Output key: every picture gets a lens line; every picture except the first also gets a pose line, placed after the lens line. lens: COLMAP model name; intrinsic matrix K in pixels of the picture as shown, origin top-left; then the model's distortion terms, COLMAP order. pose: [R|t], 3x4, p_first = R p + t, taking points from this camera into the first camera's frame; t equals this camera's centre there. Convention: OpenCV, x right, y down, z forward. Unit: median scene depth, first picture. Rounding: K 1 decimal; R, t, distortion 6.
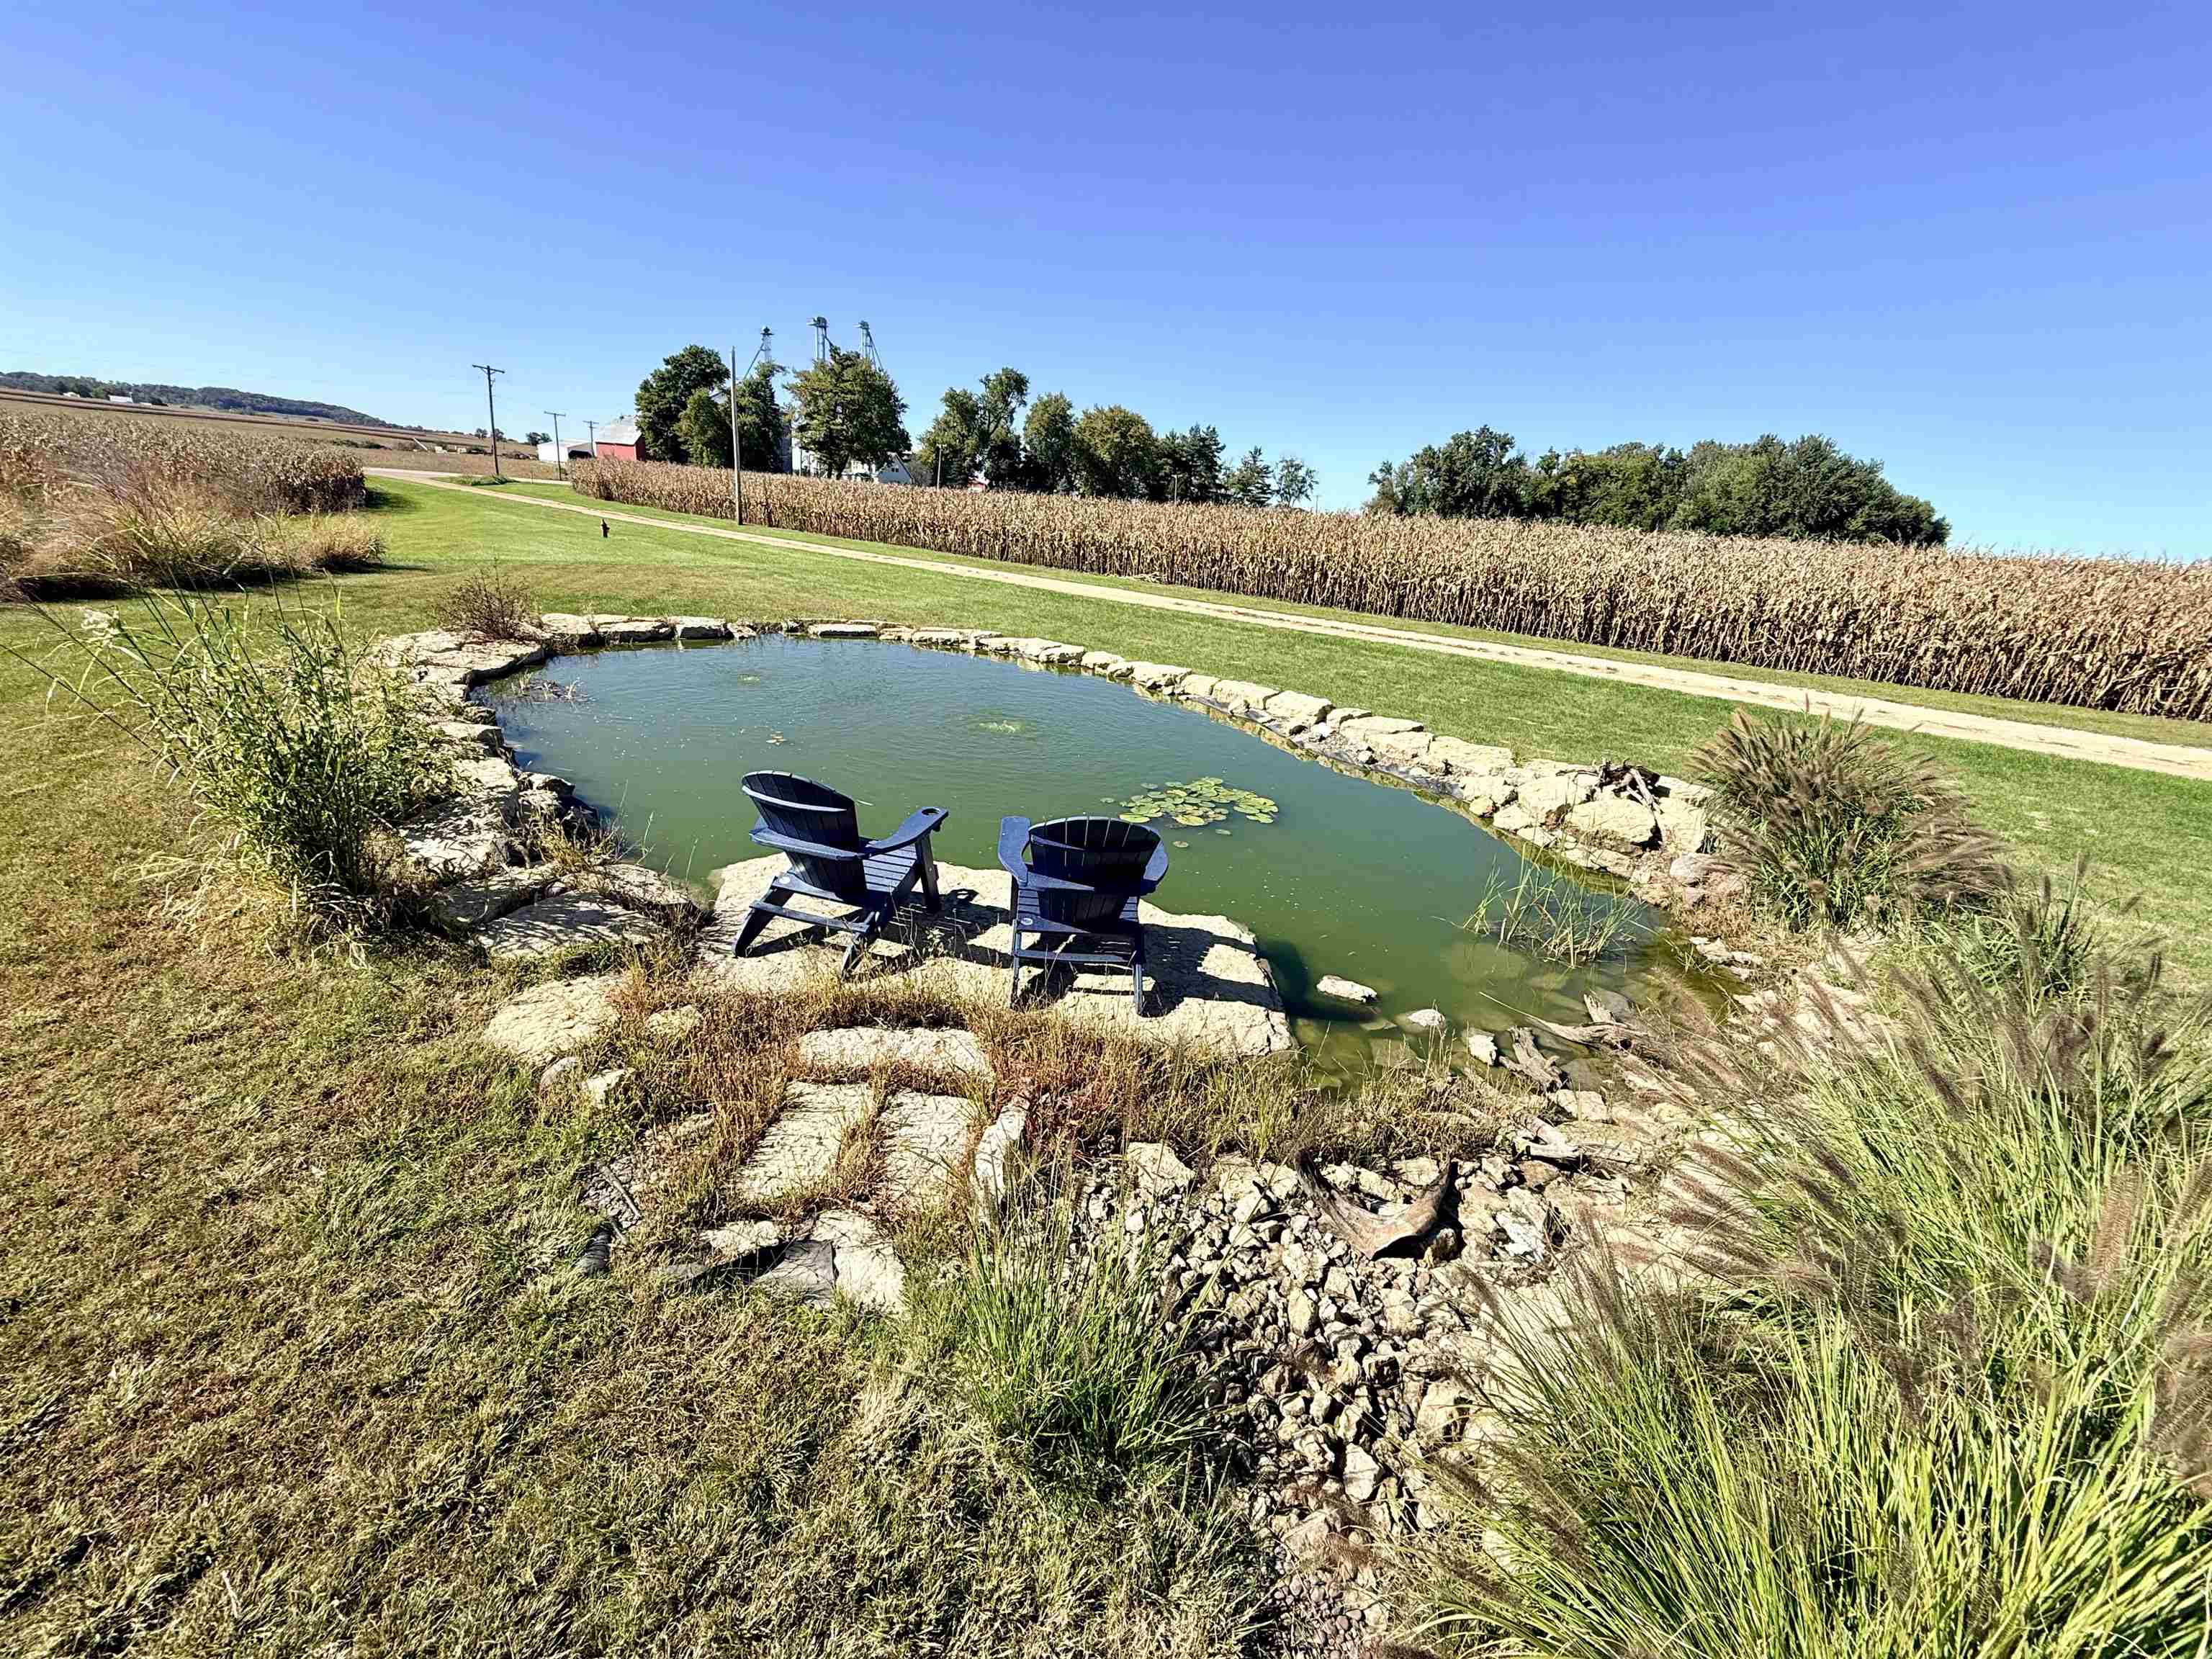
lens RADIAL K [[882.0, 0, 1099.1], [0, 882.0, 824.8], [0, 0, 1]] dist [0.001301, 0.000140]
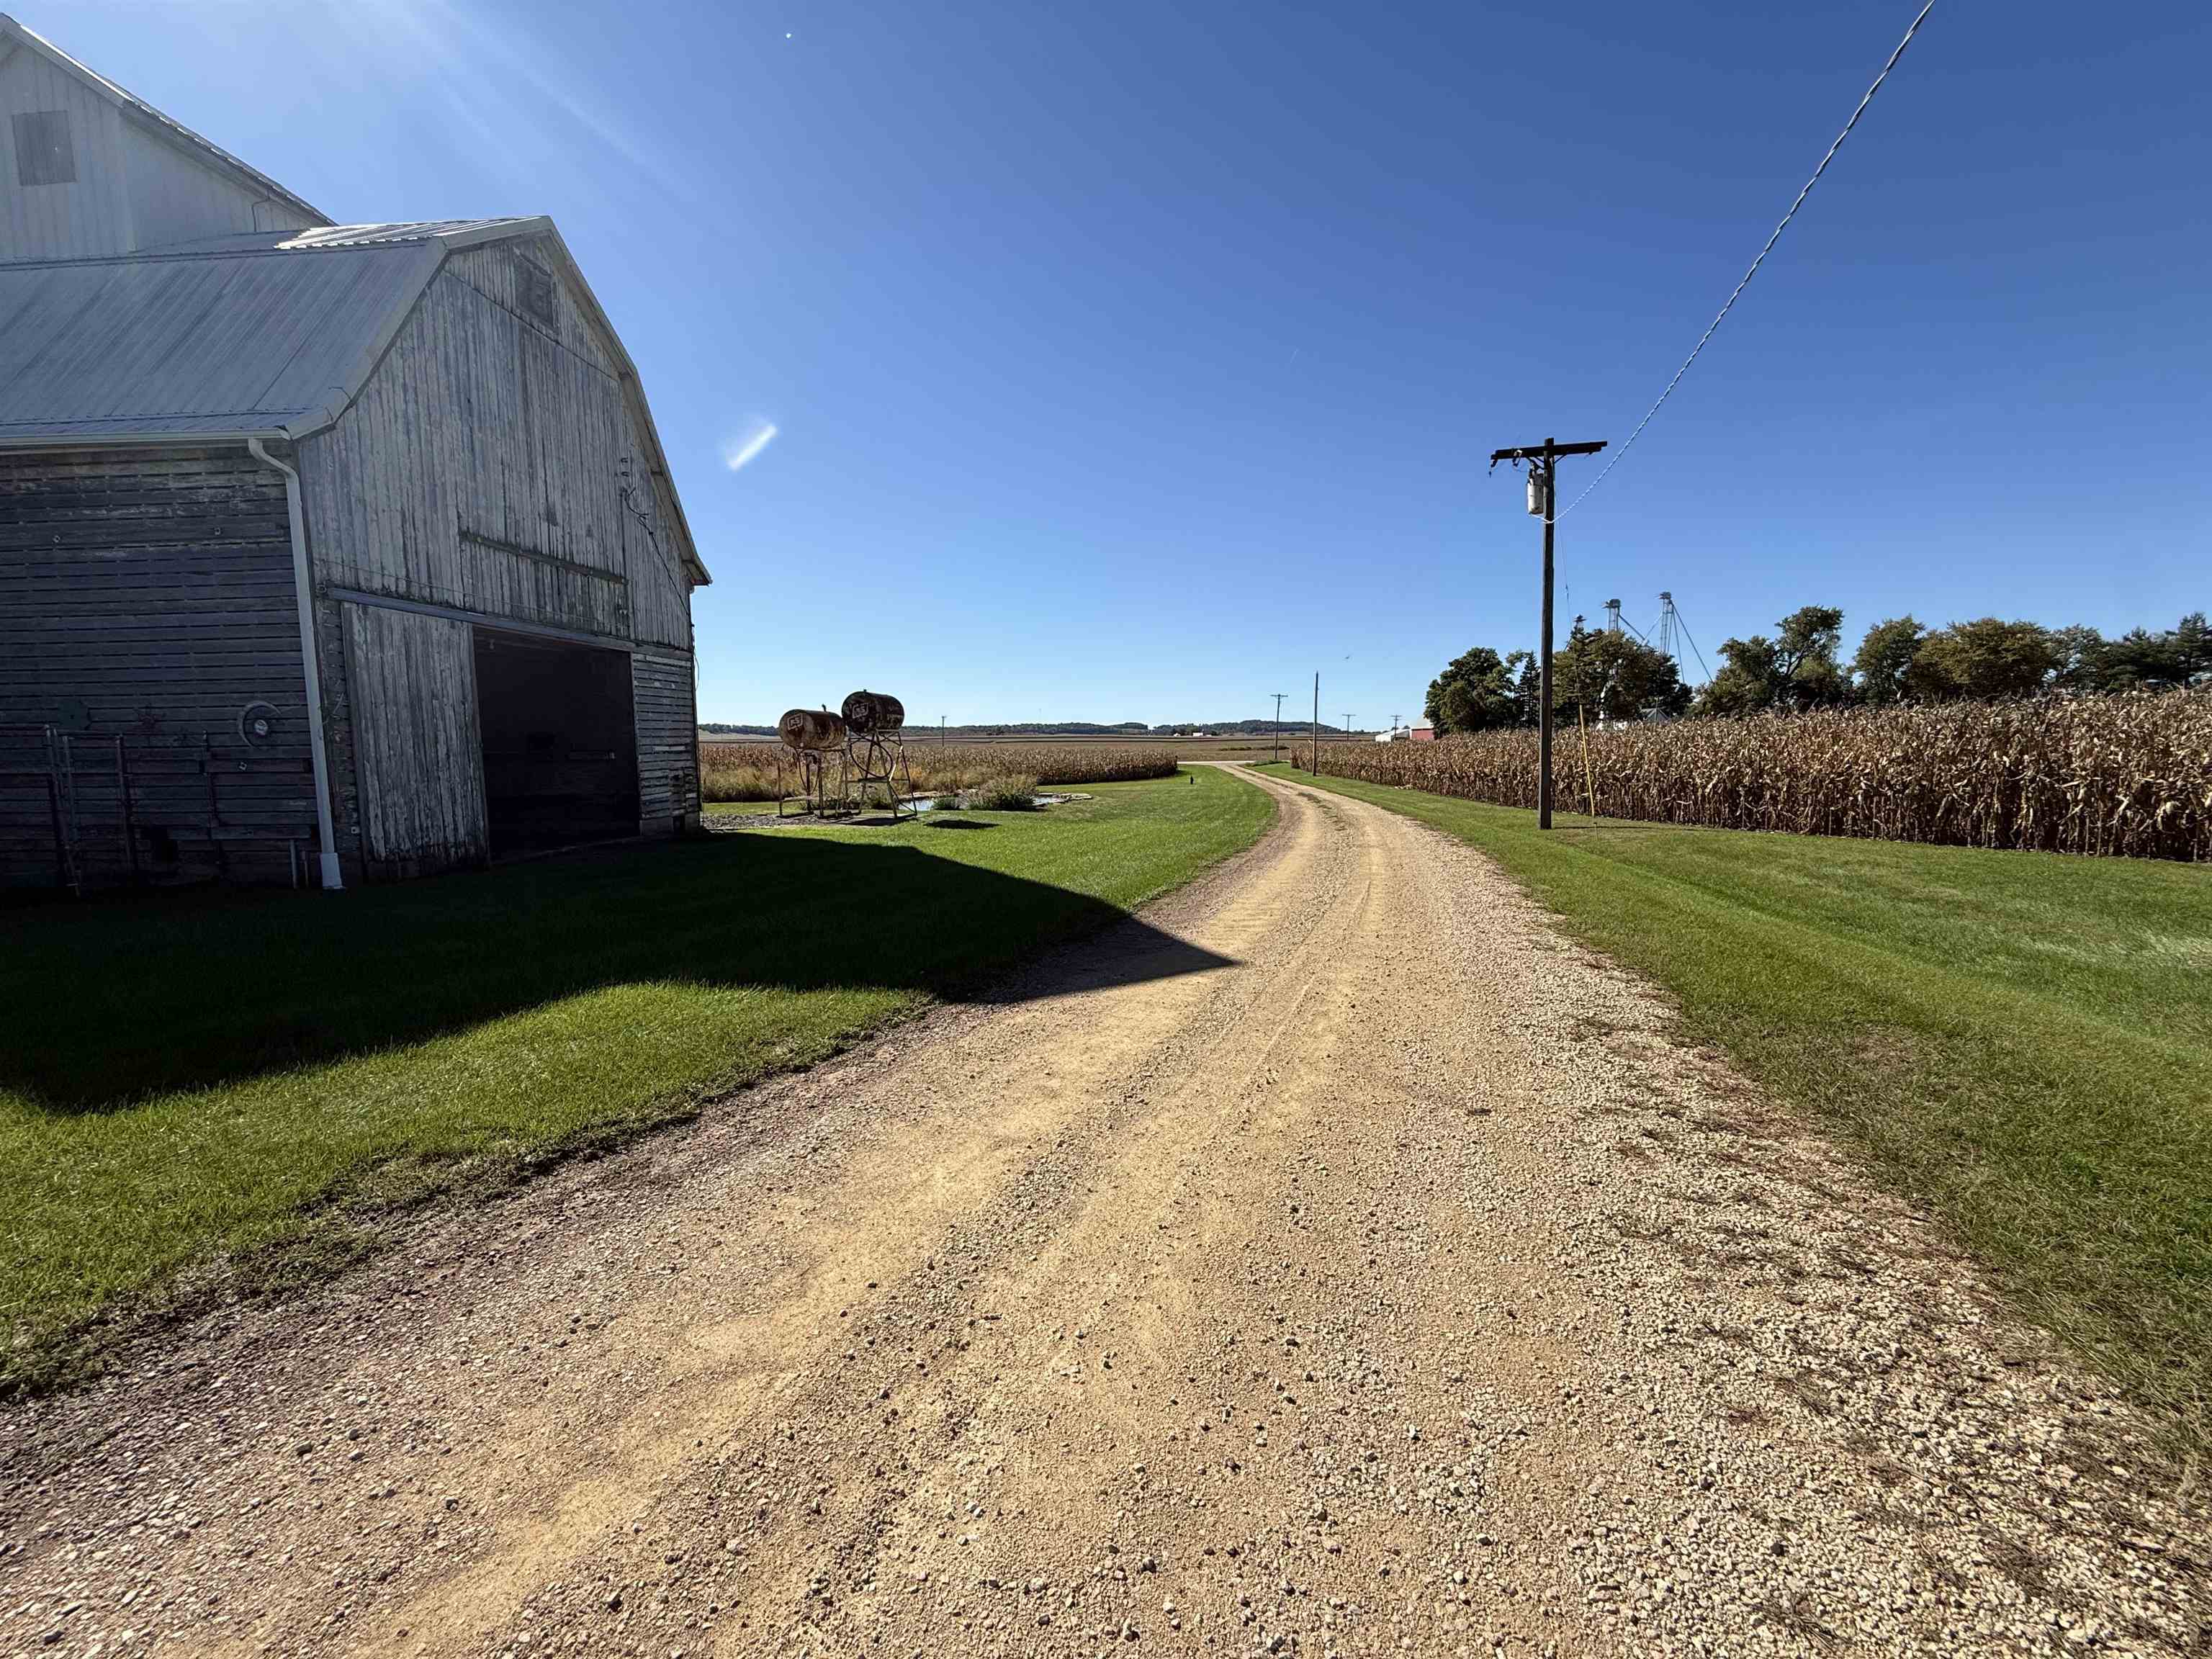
lens RADIAL K [[882.0, 0, 1099.9], [0, 882.0, 830.4], [0, 0, 1]] dist [0.001301, 0.000140]
pose [[0.610921, -0.016254, -0.791524, 0.182734], [-0.208495, 0.961193, -0.180660, 0.034565], [0.763744, 0.275398, 0.583825, -0.051950]]
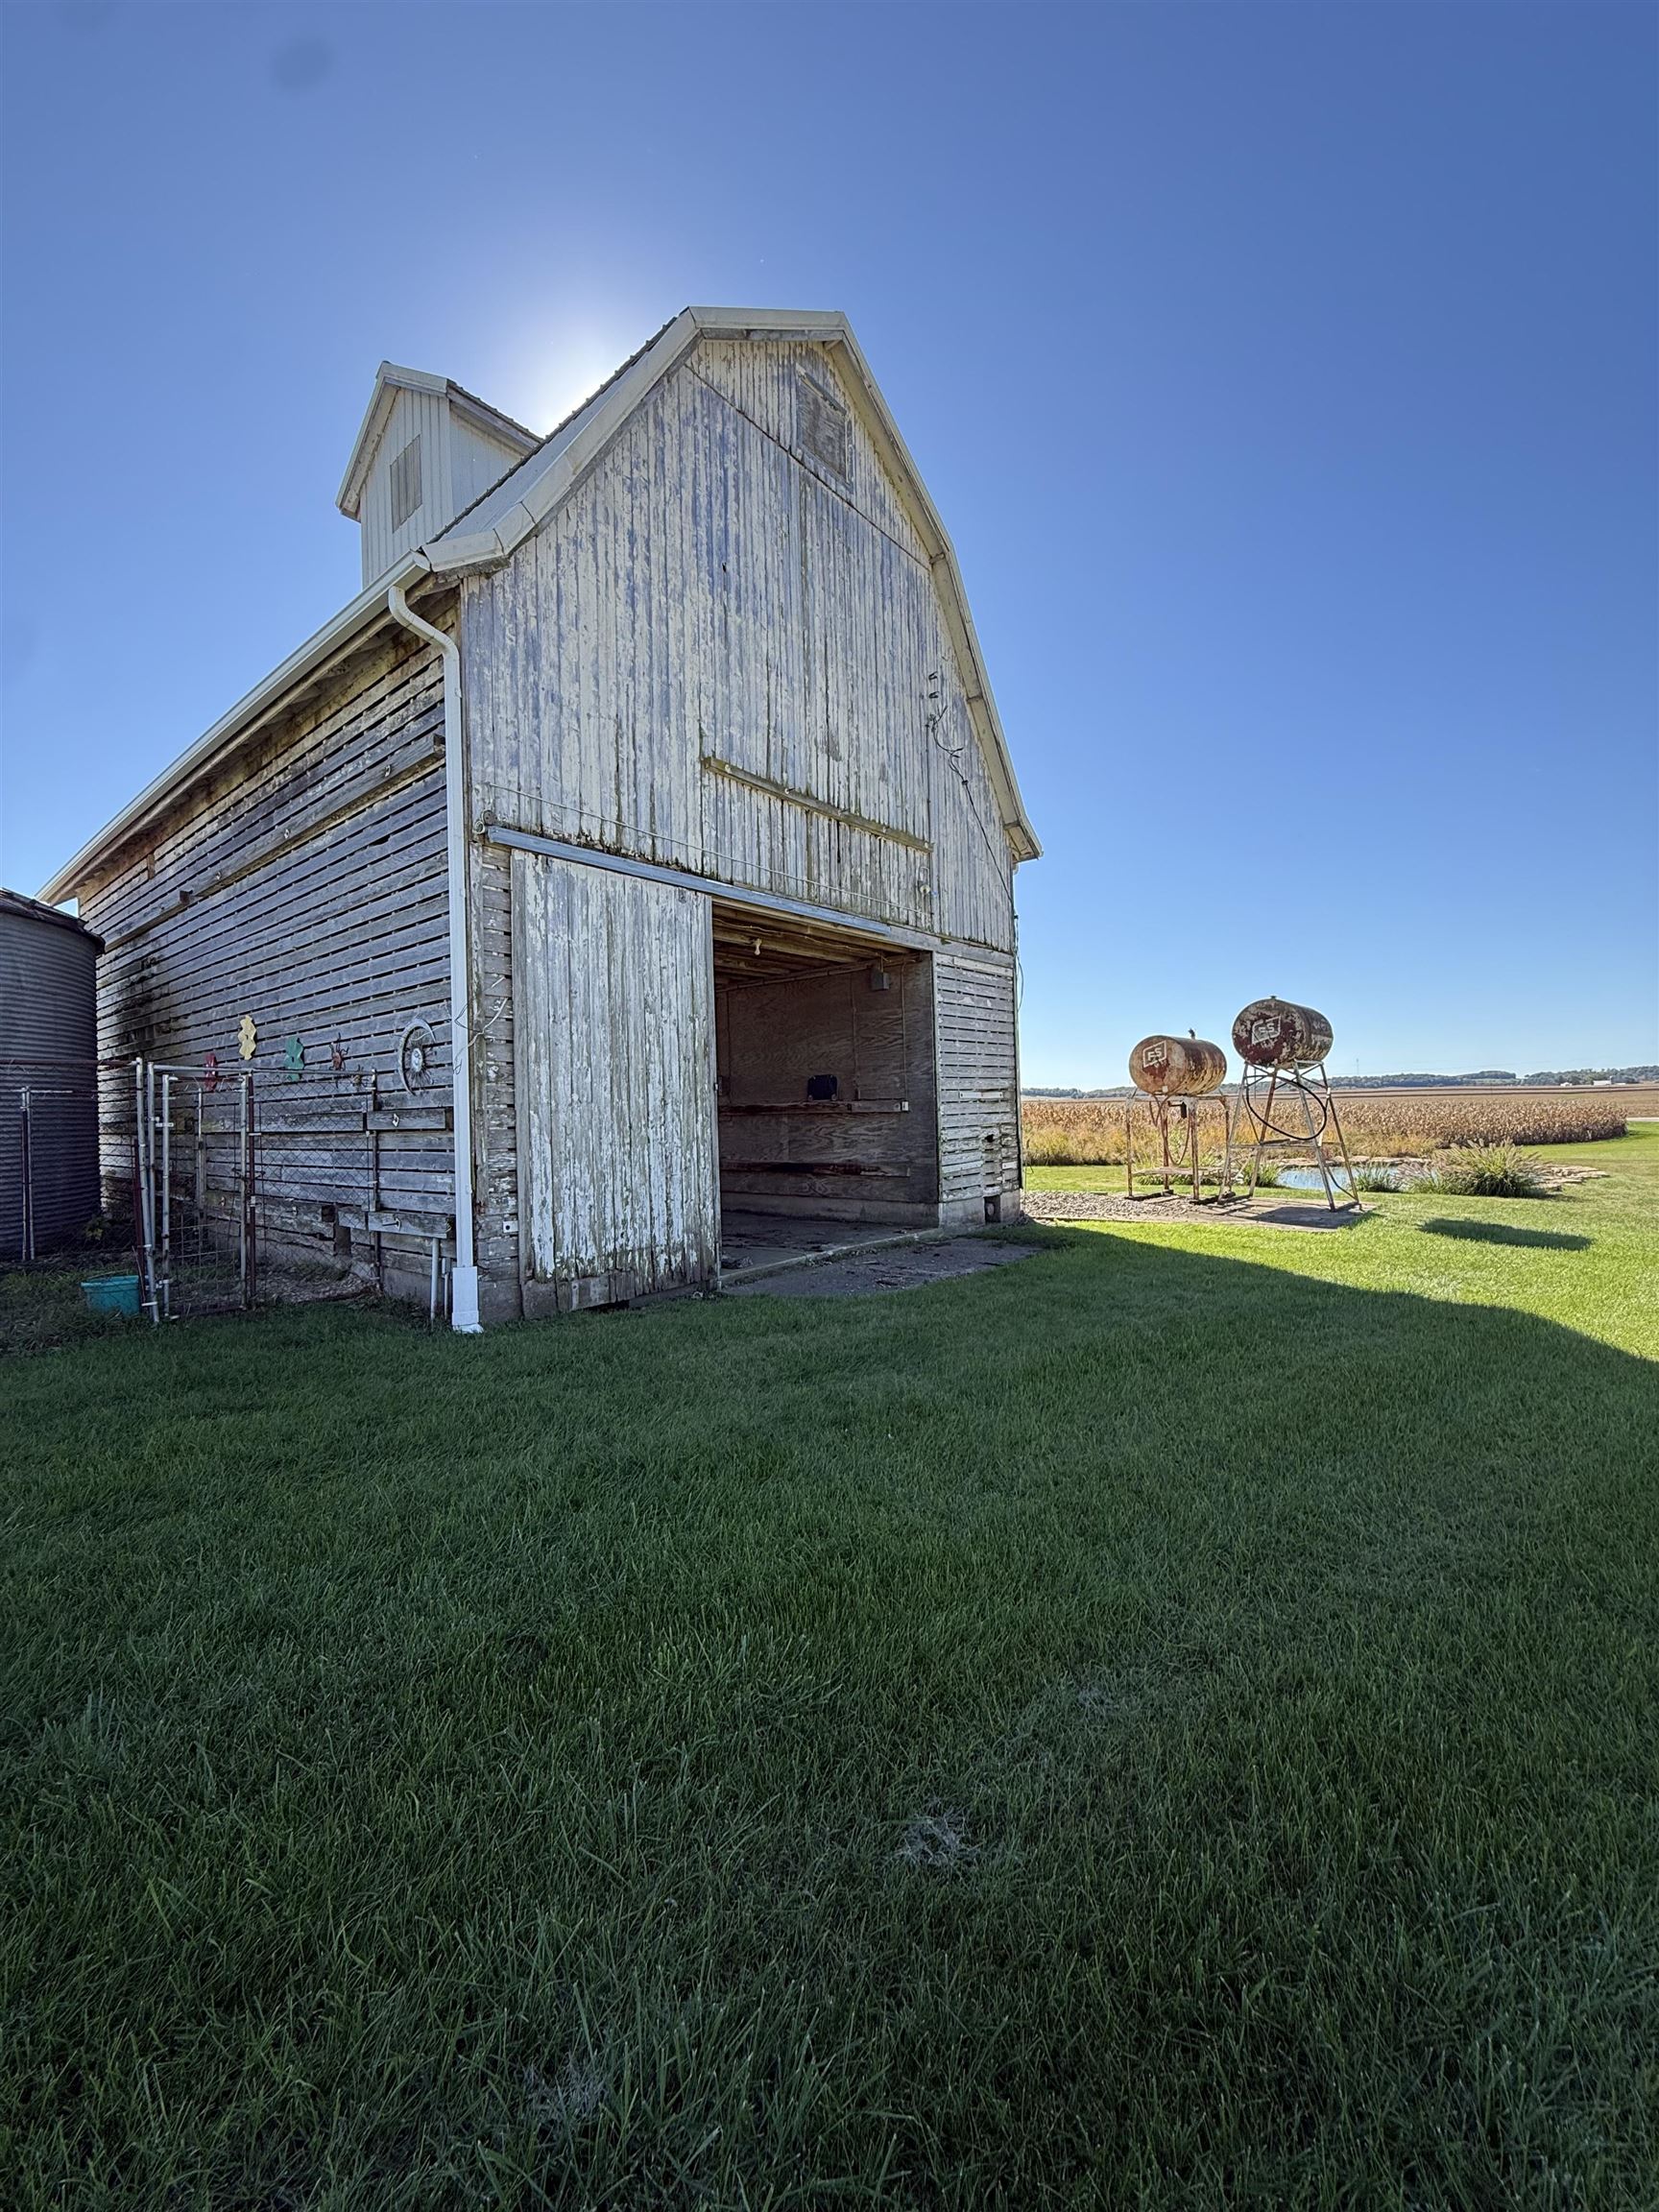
lens RADIAL K [[882.0, 0, 828.6], [0, 882.0, 1101.7], [0, 0, 1]] dist [0.001301, 0.000140]
pose [[0.051245, -0.103418, -0.993317, 0.135363], [-0.309903, 0.943878, -0.114259, 0.028917], [0.949386, 0.313687, 0.016319, -0.044685]]
